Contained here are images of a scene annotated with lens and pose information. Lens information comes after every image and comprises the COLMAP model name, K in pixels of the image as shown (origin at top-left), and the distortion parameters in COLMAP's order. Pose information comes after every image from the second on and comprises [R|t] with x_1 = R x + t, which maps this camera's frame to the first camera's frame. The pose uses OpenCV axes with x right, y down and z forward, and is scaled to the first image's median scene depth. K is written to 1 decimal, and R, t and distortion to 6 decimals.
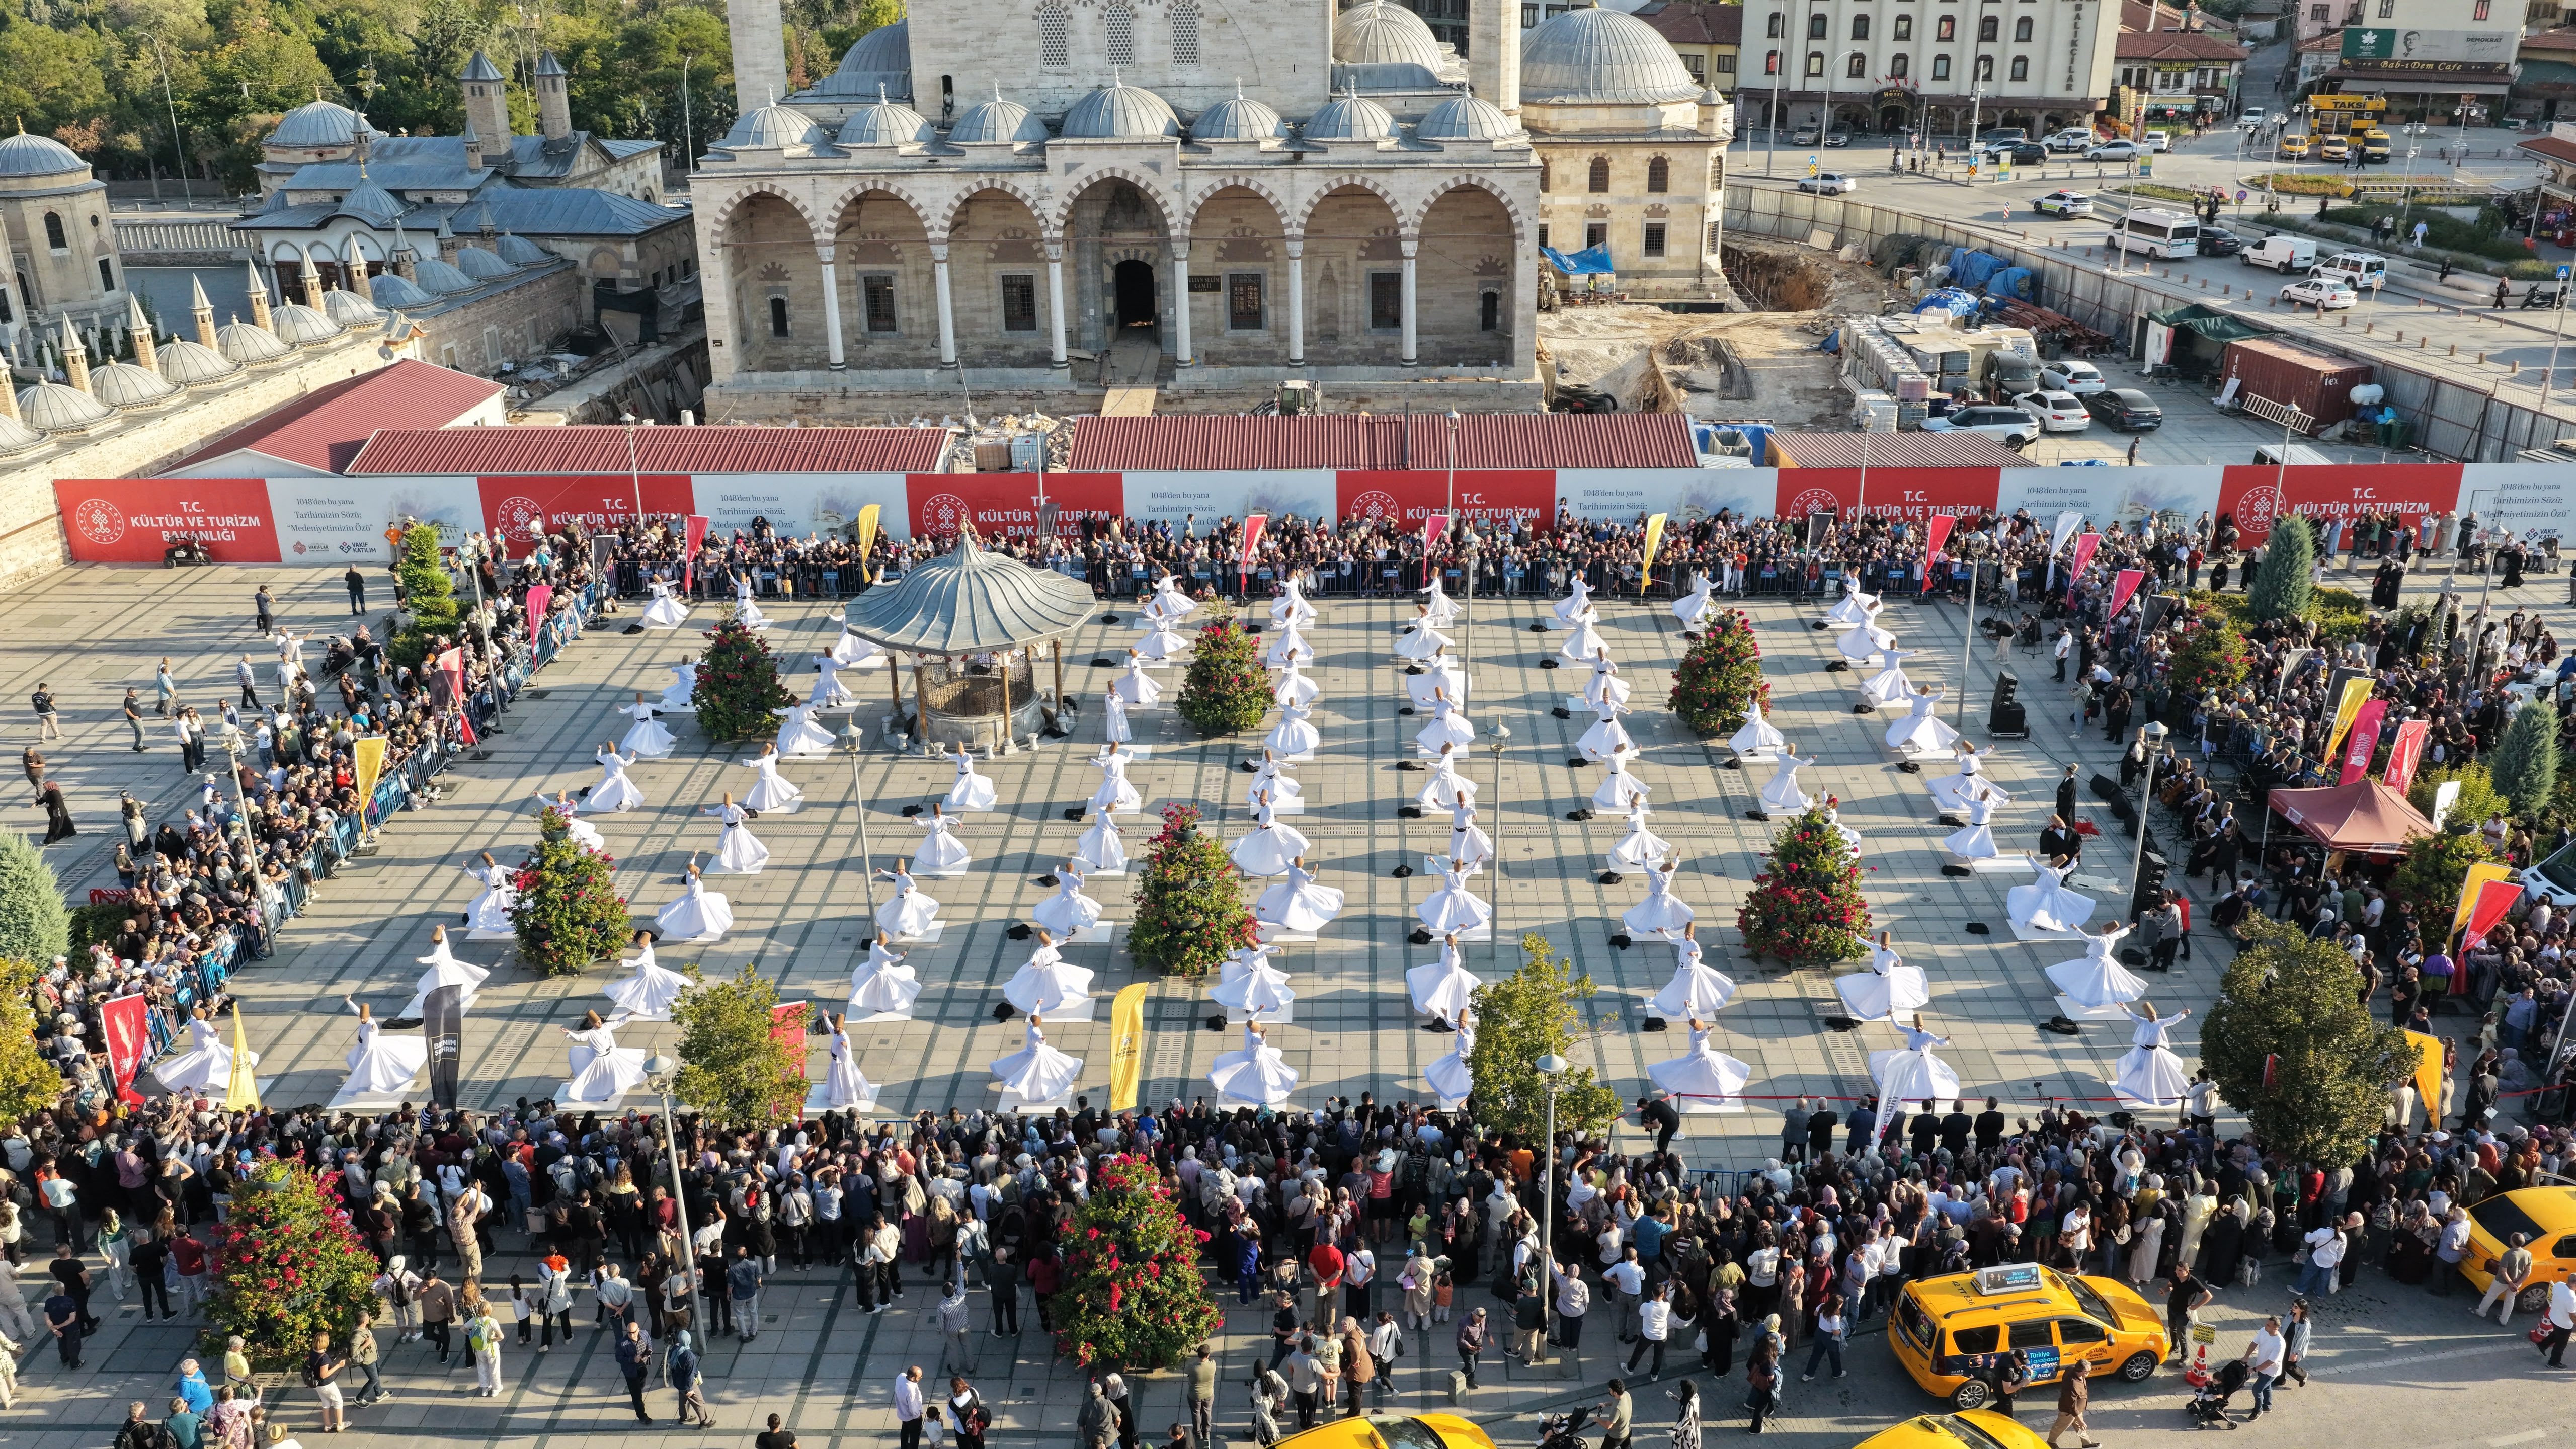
lens RADIAL K [[2151.7, 0, 1289.1], [0, 2151.7, 739.7], [0, 0, 1]] dist [-0.011808, 0.039352]
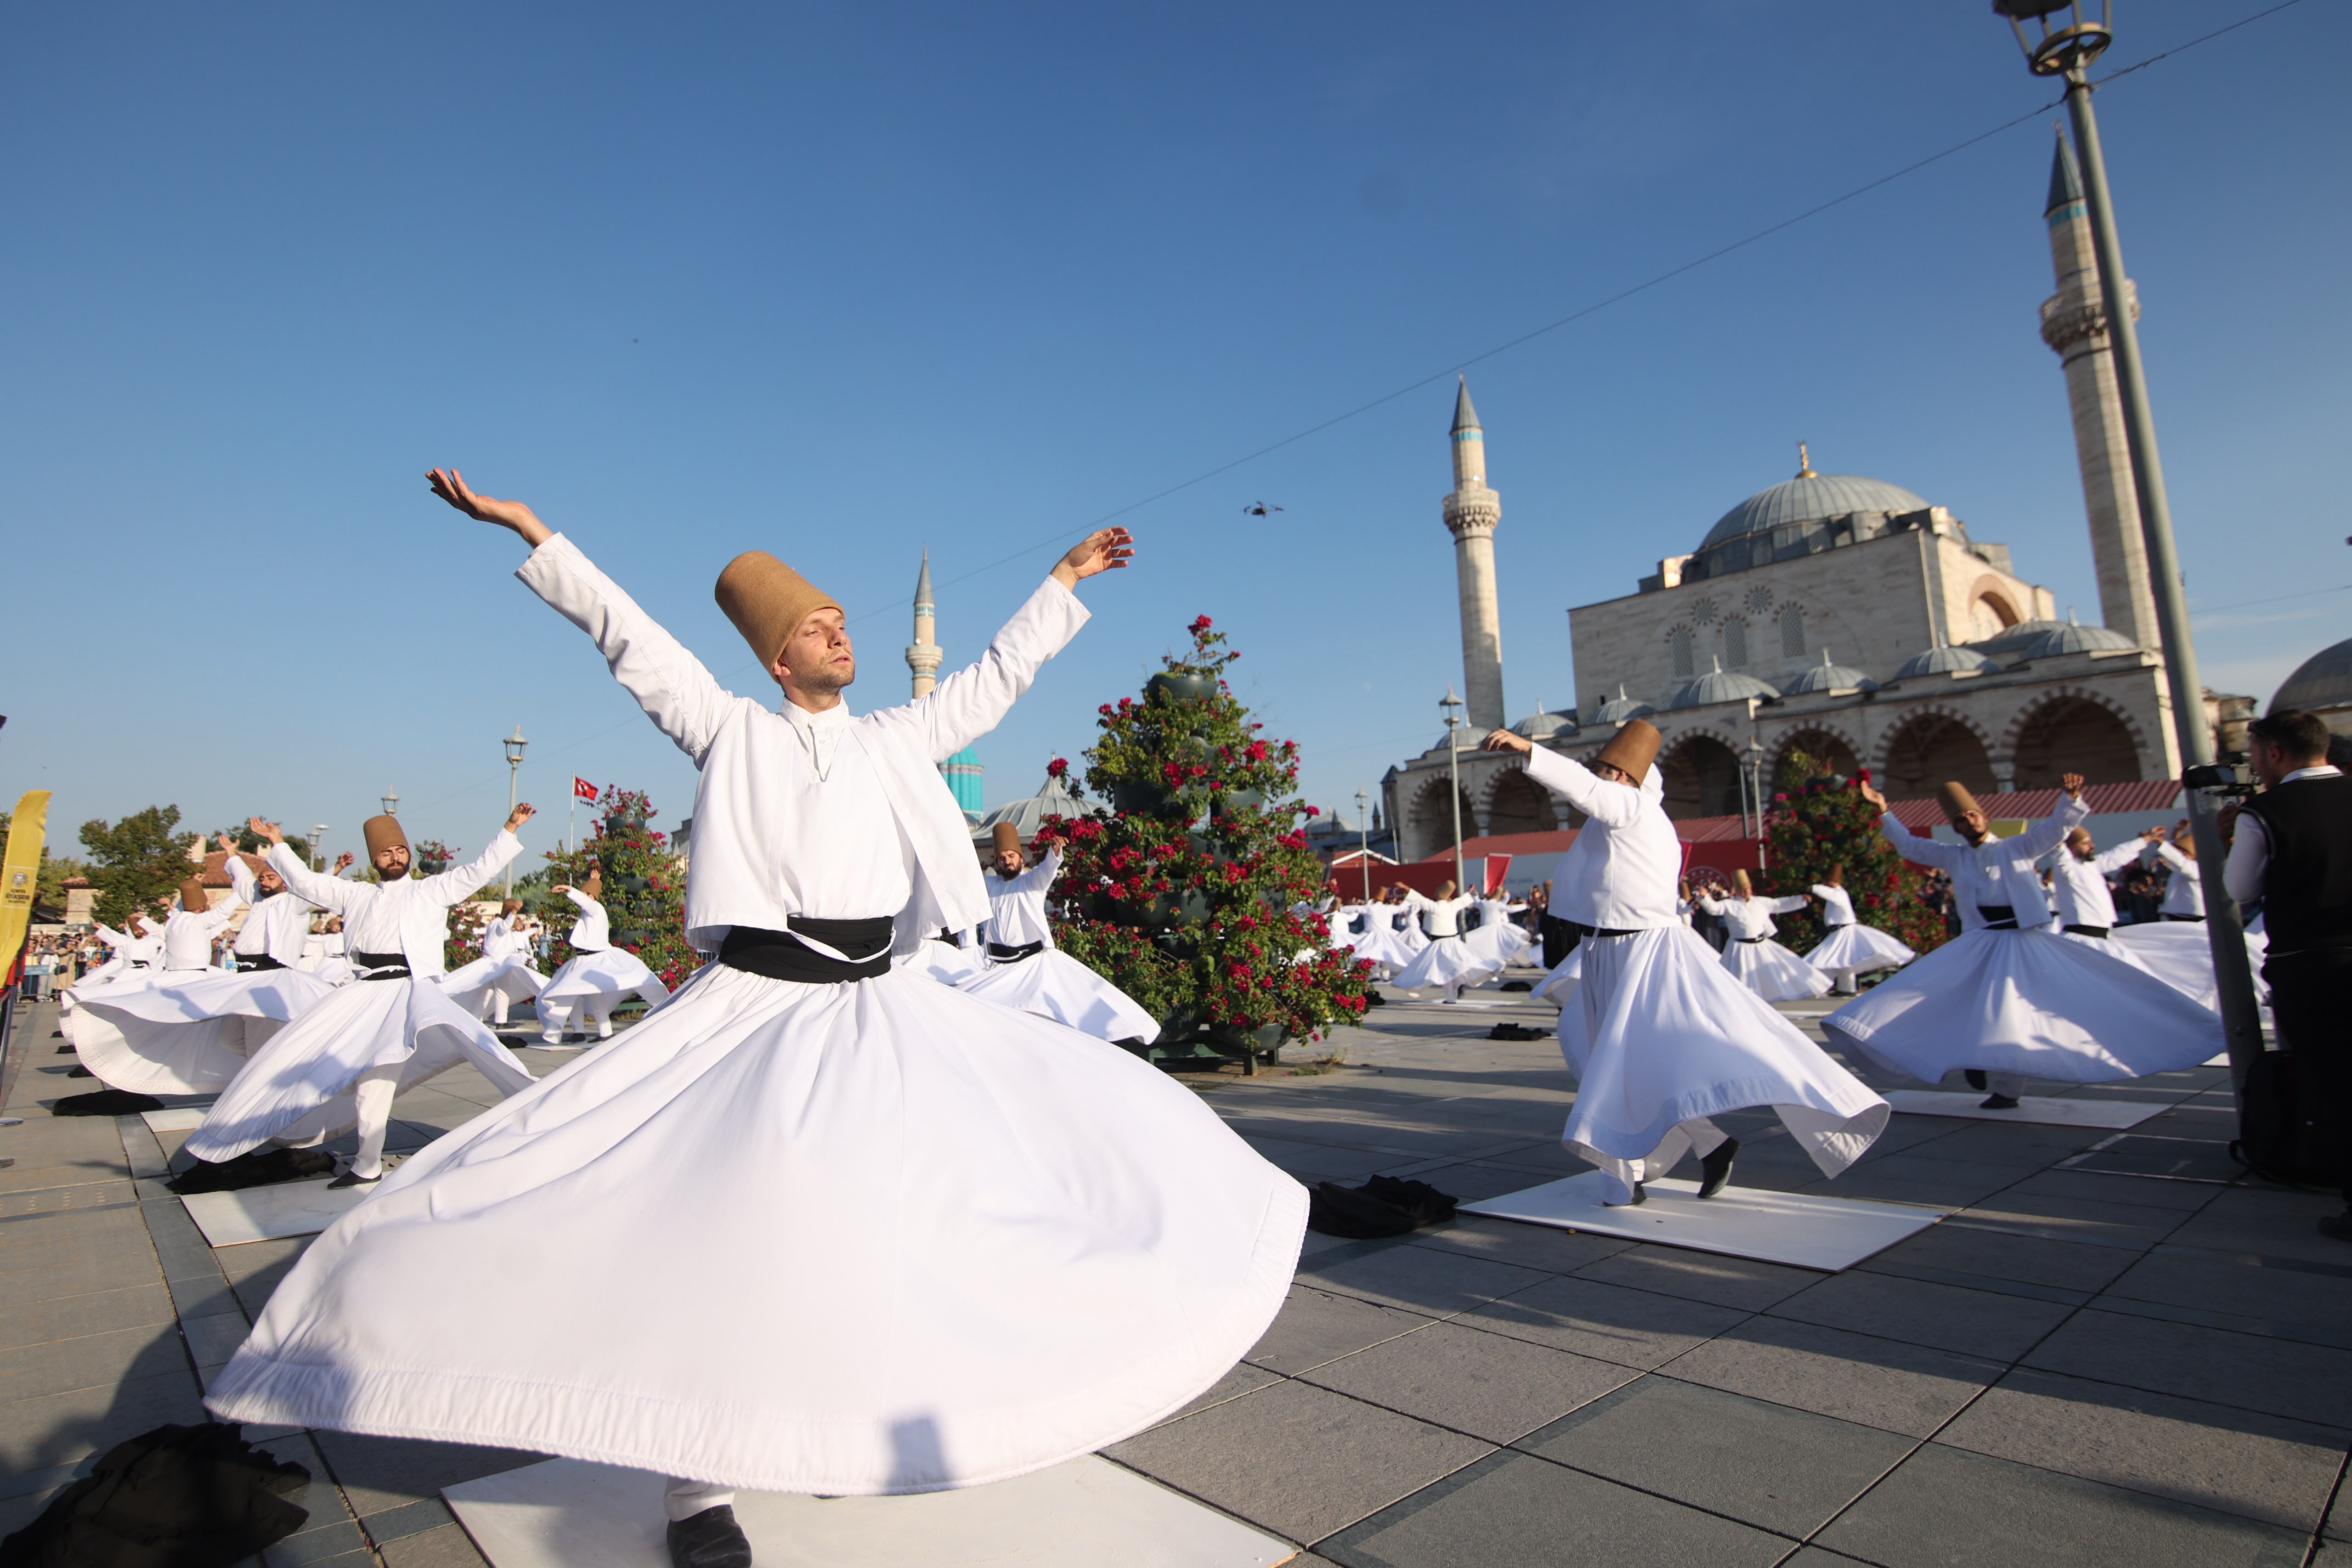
lens RADIAL K [[1254.8, 0, 1166.6], [0, 1254.8, 732.7], [0, 0, 1]] dist [-0.013519, 0.001875]
pose [[0.685588, -0.115533, -0.718764, 0.283589], [-0.259364, 0.883776, -0.389449, 0.095187], [0.680220, 0.453423, 0.575941, 0.595473]]
